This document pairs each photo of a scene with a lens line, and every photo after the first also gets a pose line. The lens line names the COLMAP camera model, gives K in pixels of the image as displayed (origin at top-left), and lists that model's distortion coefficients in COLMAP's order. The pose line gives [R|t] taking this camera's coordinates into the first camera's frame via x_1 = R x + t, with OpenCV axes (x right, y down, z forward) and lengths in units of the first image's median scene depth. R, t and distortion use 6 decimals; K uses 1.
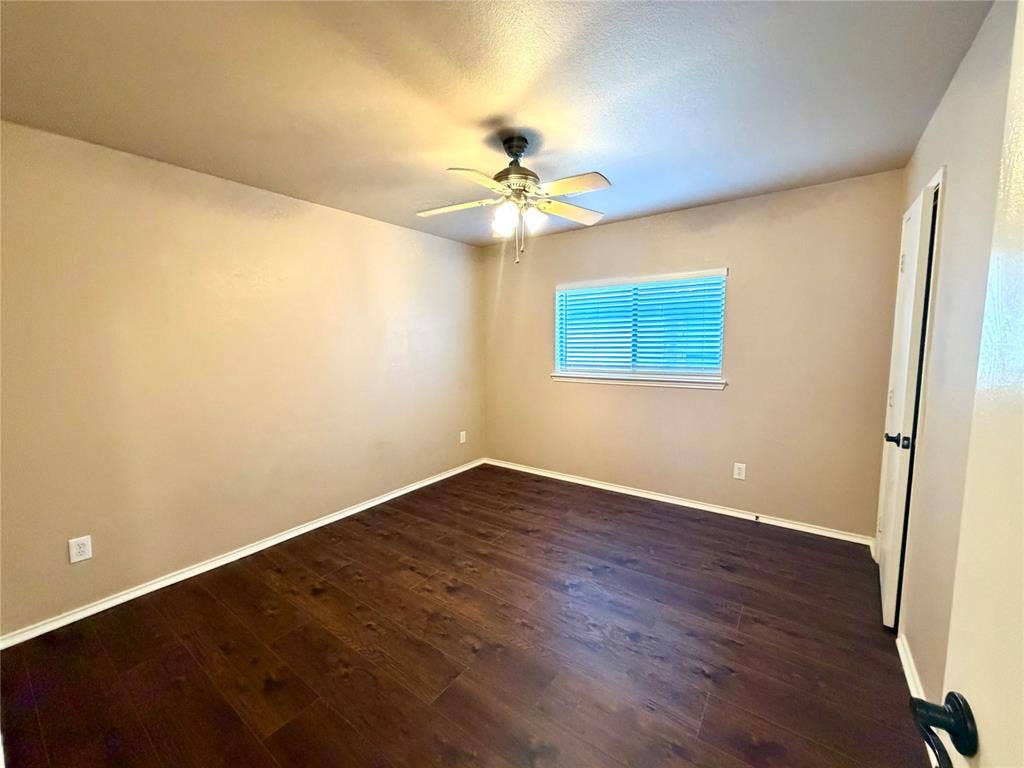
lens RADIAL K [[406.9, 0, 509.1], [0, 406.9, 382.2], [0, 0, 1]] dist [-0.000476, 0.000225]
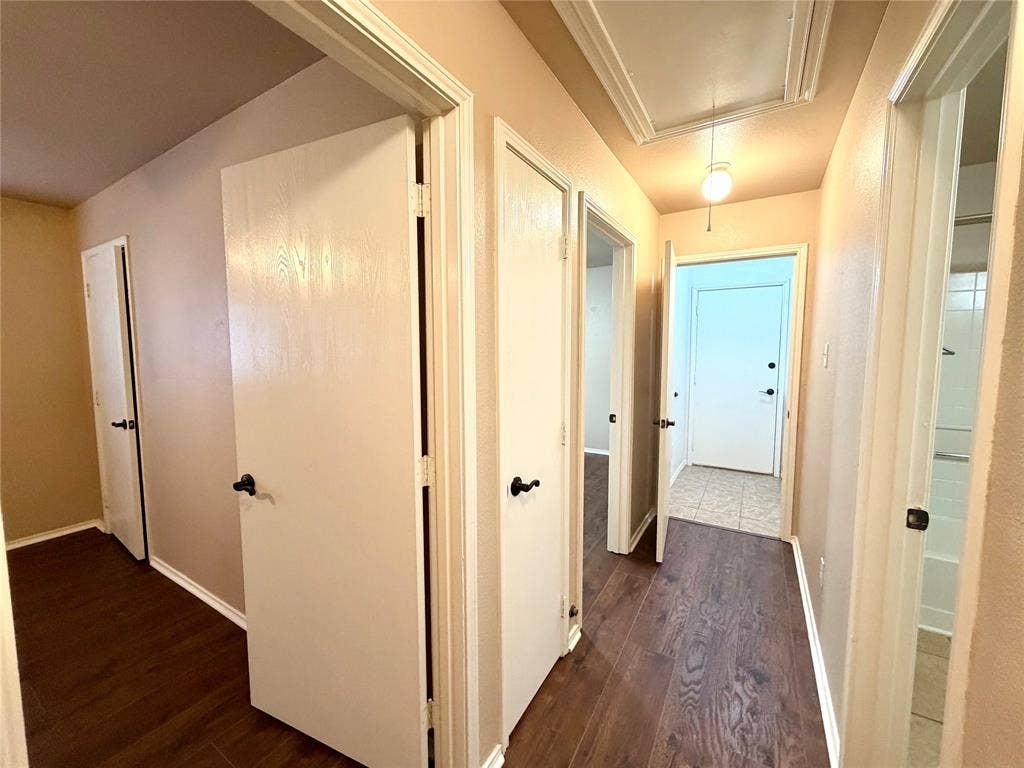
lens RADIAL K [[406.9, 0, 509.1], [0, 406.9, 382.2], [0, 0, 1]] dist [-0.000476, 0.000225]
pose [[-0.091541, -0.071131, 0.993258, -0.487656], [0.102392, 0.991486, 0.080441, 0.022611], [-0.990523, 0.109065, -0.083478, -0.174262]]
